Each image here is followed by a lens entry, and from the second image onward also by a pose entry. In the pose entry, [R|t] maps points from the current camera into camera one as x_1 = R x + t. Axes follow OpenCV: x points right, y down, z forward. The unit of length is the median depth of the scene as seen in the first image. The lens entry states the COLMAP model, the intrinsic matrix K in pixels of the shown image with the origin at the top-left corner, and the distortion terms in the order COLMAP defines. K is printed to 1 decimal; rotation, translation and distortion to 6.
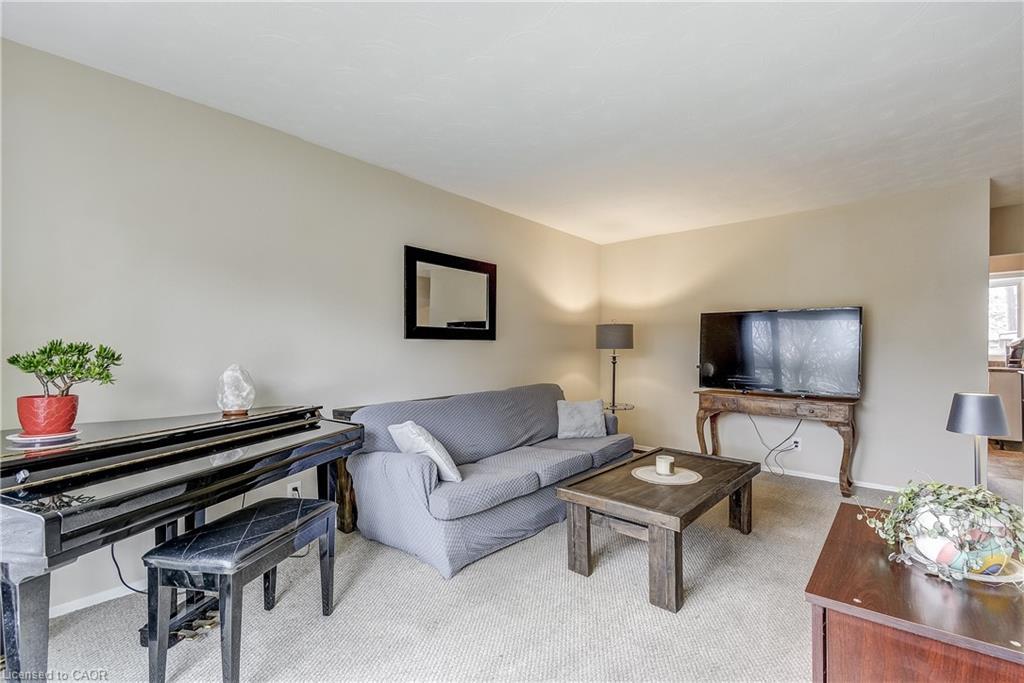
lens RADIAL K [[447.8, 0, 518.8], [0, 447.8, 330.9], [0, 0, 1]] dist [0.043641, -0.021855]
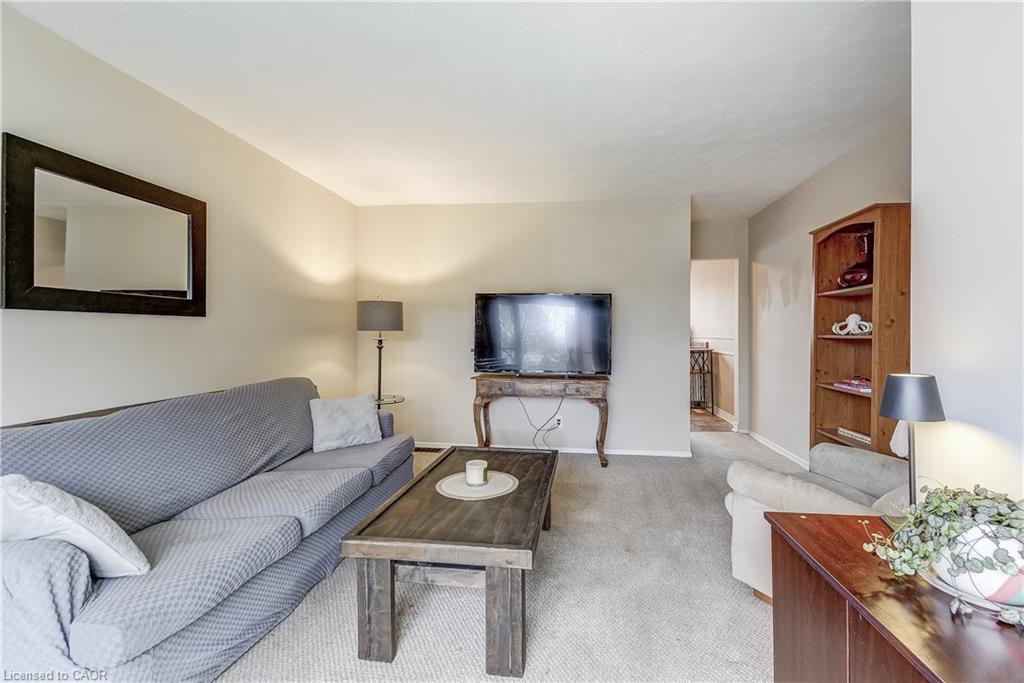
lens RADIAL K [[447.8, 0, 518.8], [0, 447.8, 330.9], [0, 0, 1]] dist [0.043641, -0.021855]
pose [[0.832935, 0.004957, 0.553349, -0.045335], [-0.024280, 0.999324, 0.027596, 0.014541], [-0.552838, -0.036421, 0.832492, 0.220441]]
